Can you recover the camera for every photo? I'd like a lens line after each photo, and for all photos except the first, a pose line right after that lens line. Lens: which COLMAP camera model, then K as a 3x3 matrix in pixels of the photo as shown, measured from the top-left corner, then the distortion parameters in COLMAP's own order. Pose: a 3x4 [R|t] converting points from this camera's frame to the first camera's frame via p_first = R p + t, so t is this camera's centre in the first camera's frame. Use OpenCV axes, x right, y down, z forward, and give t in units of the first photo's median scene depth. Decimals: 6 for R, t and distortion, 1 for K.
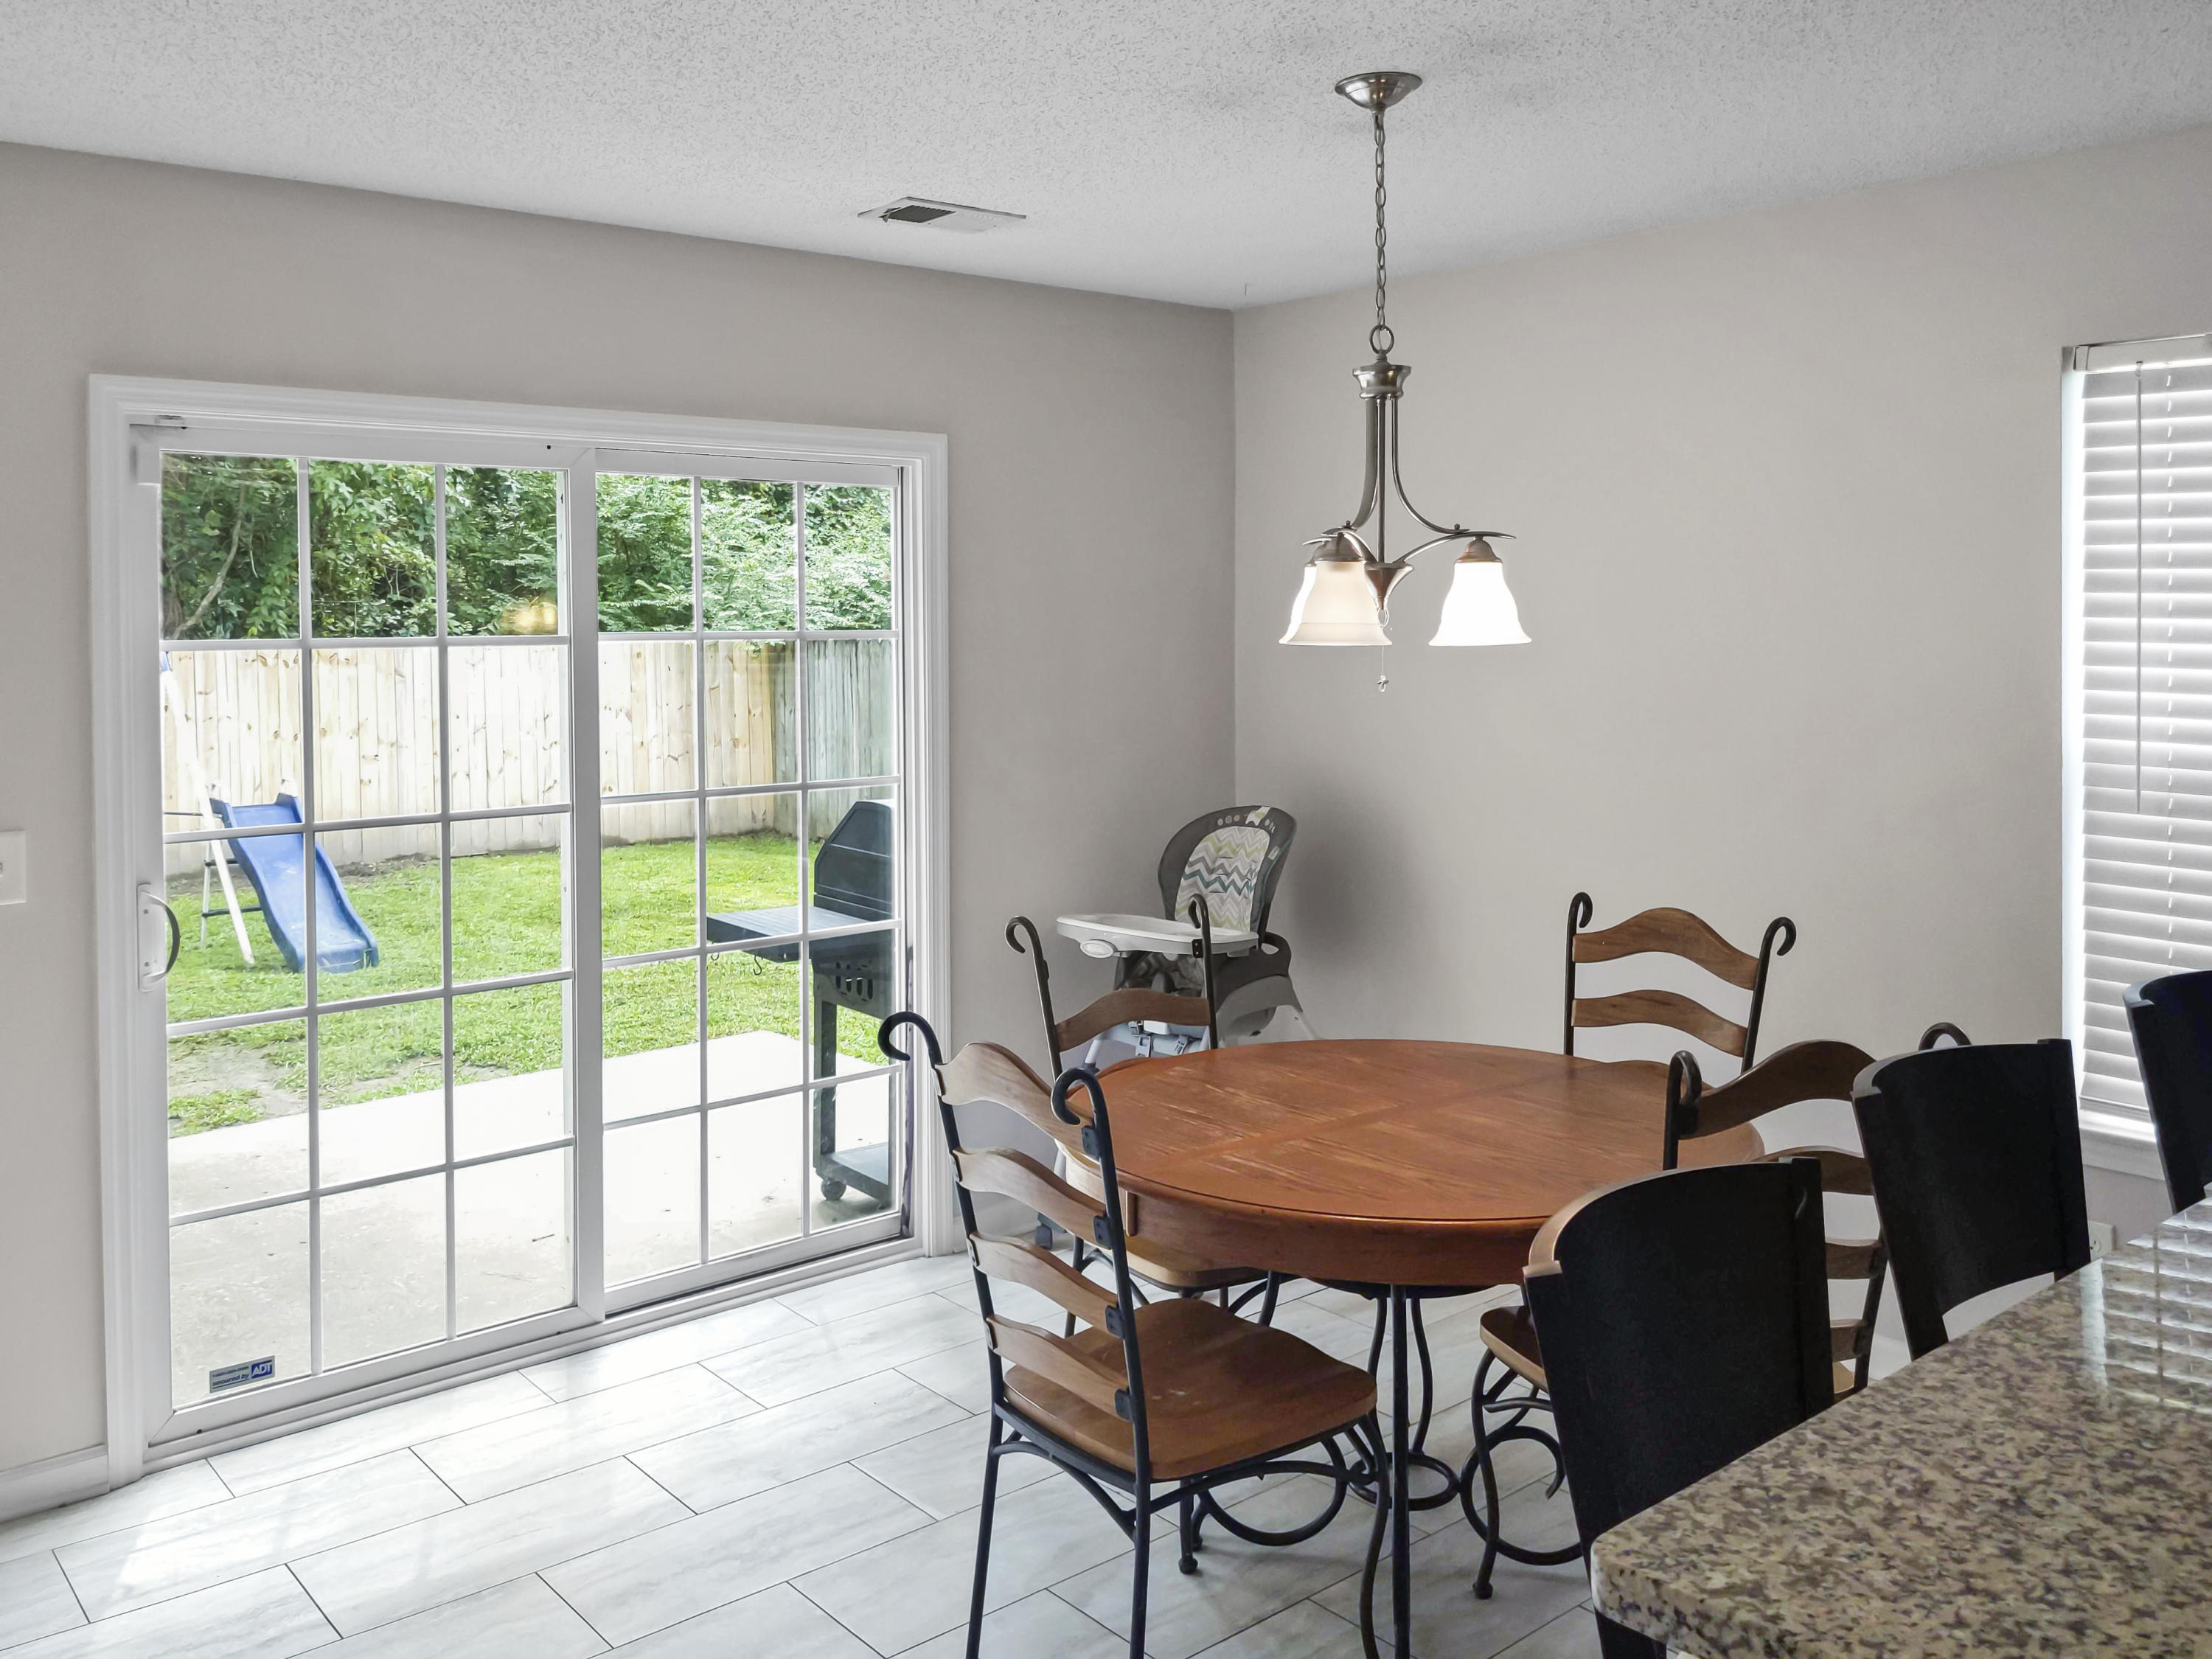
lens RADIAL K [[1814.4, 0, 1101.3], [0, 1814.4, 727.3], [0, 0, 1]] dist [0.076664, -0.183068]
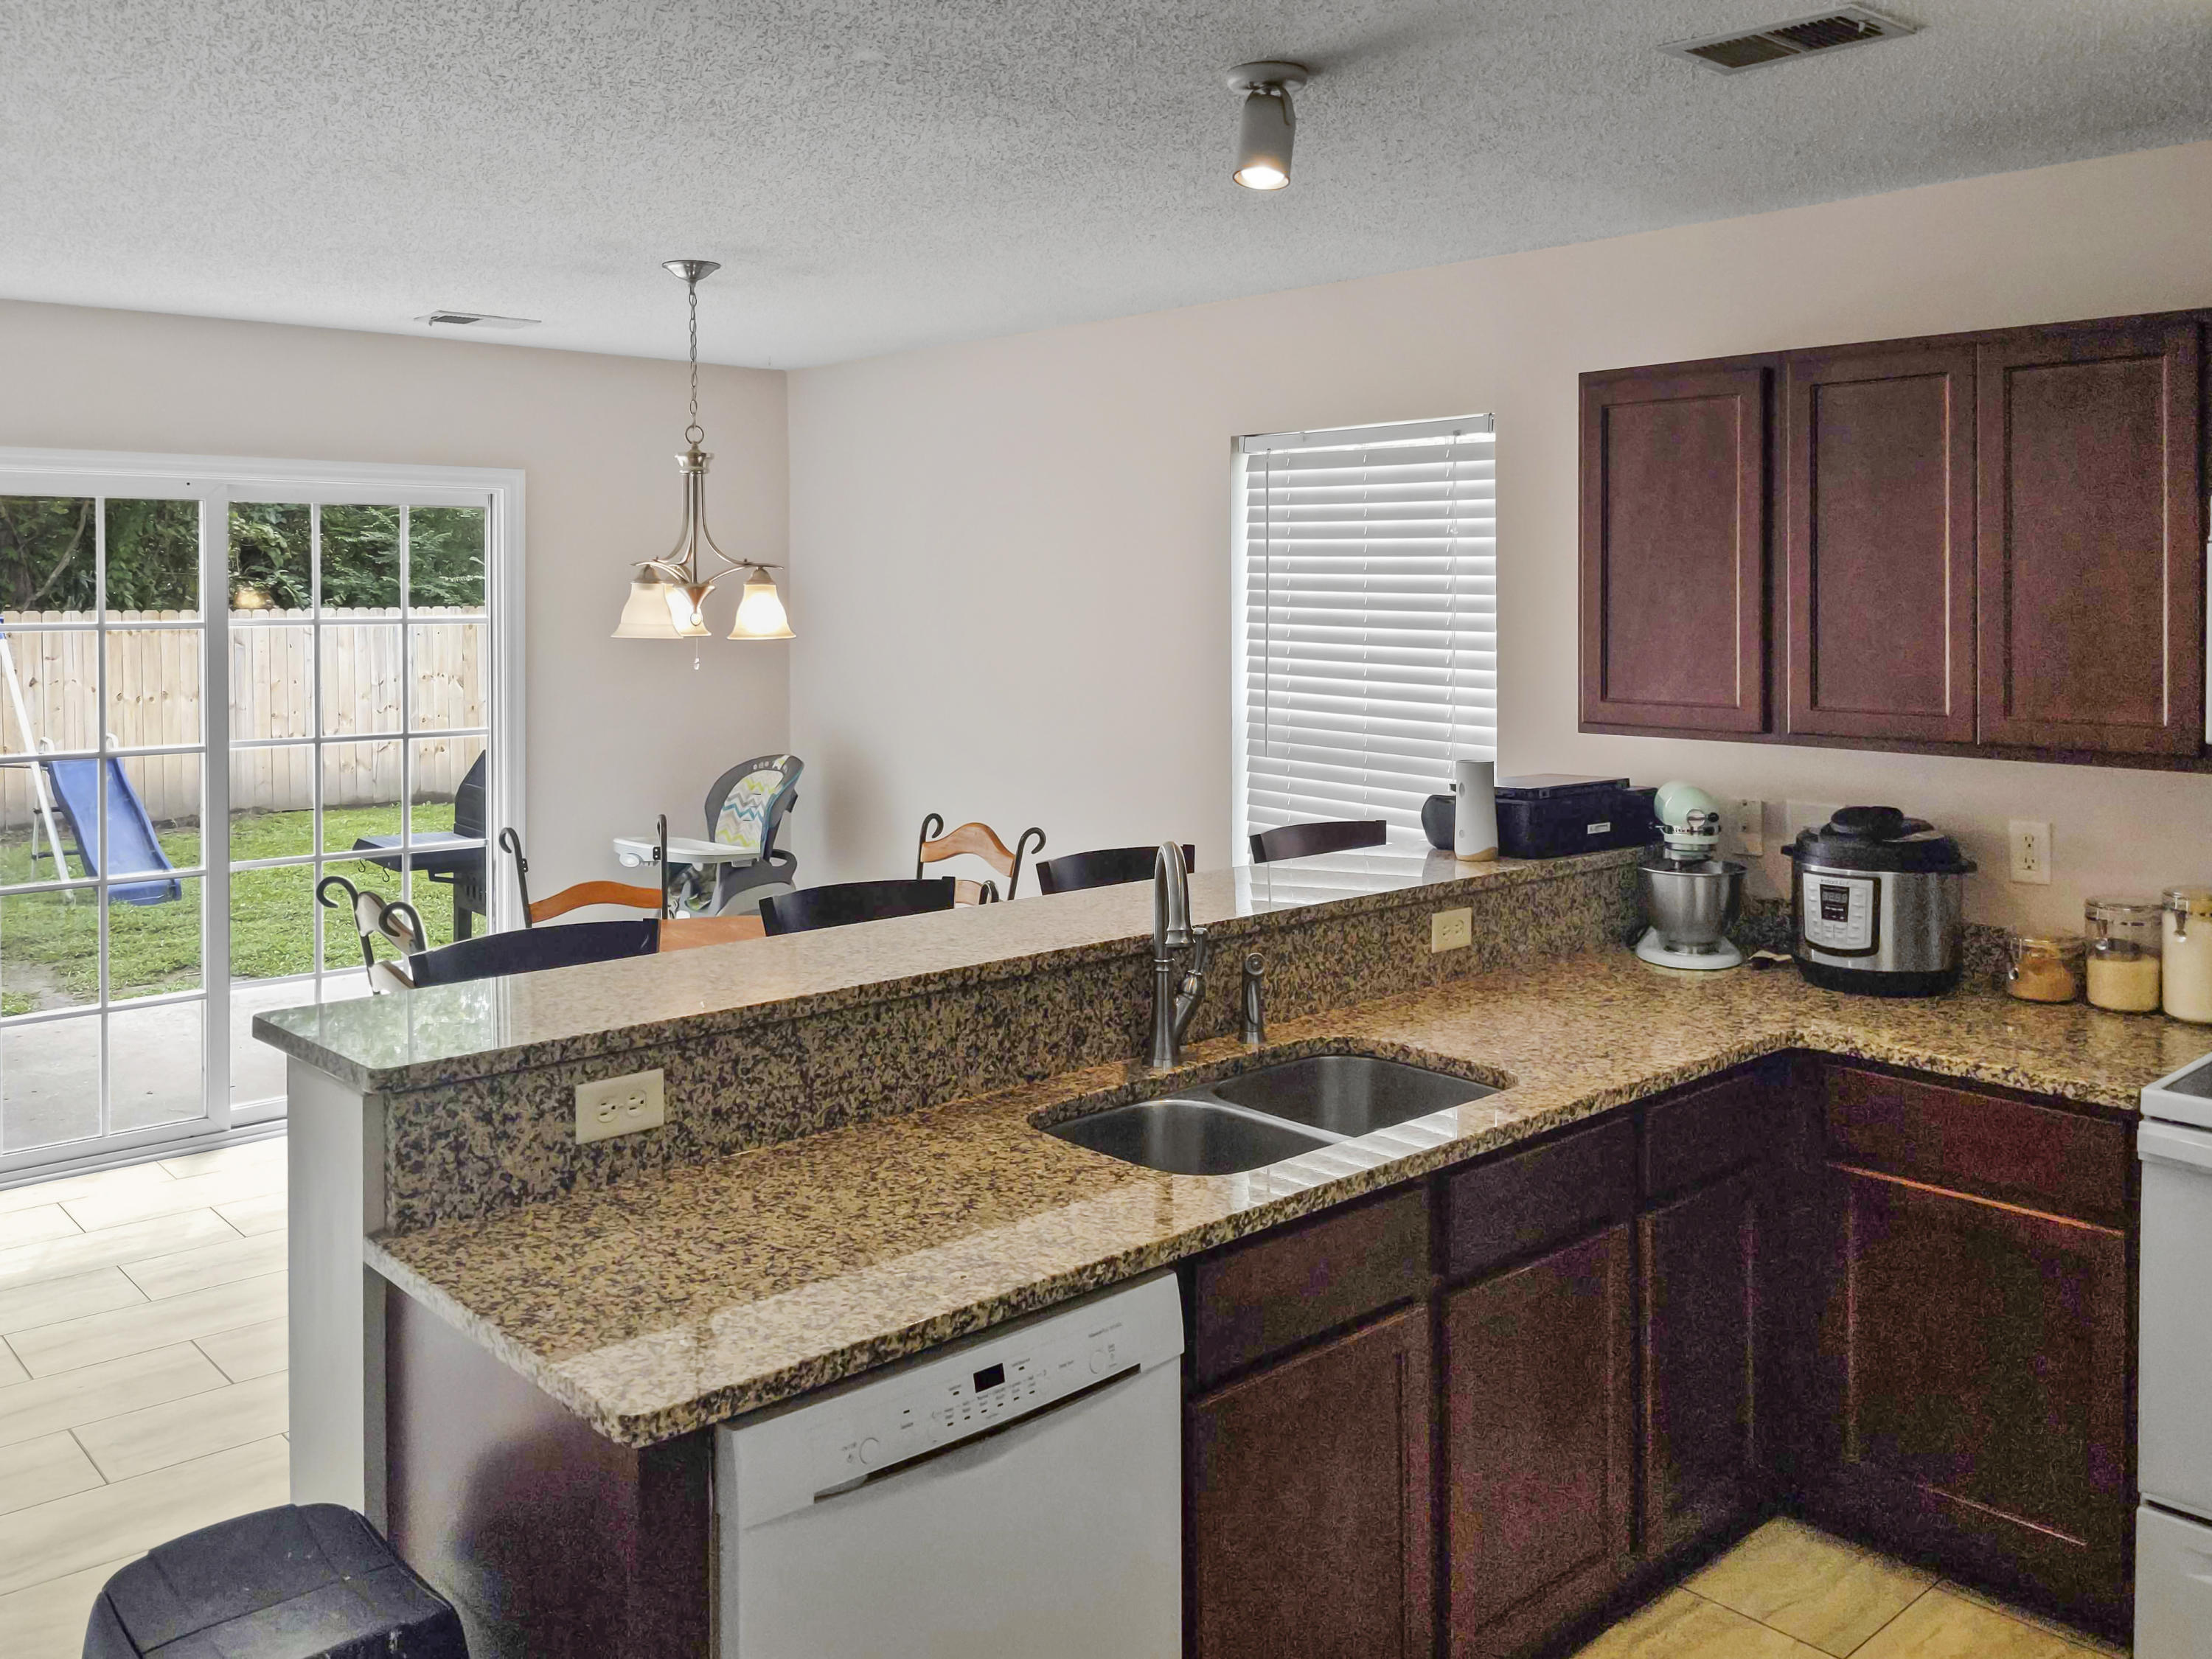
lens RADIAL K [[1771.1, 0, 1114.2], [0, 1771.1, 708.8], [0, 0, 1]] dist [0.003874, -0.005140]
pose [[0.998172, 0.007036, 0.060028, 0.303342], [-0.007420, 0.999953, 0.006166, 0.000653], [-0.059982, -0.006600, 0.998178, -0.351480]]
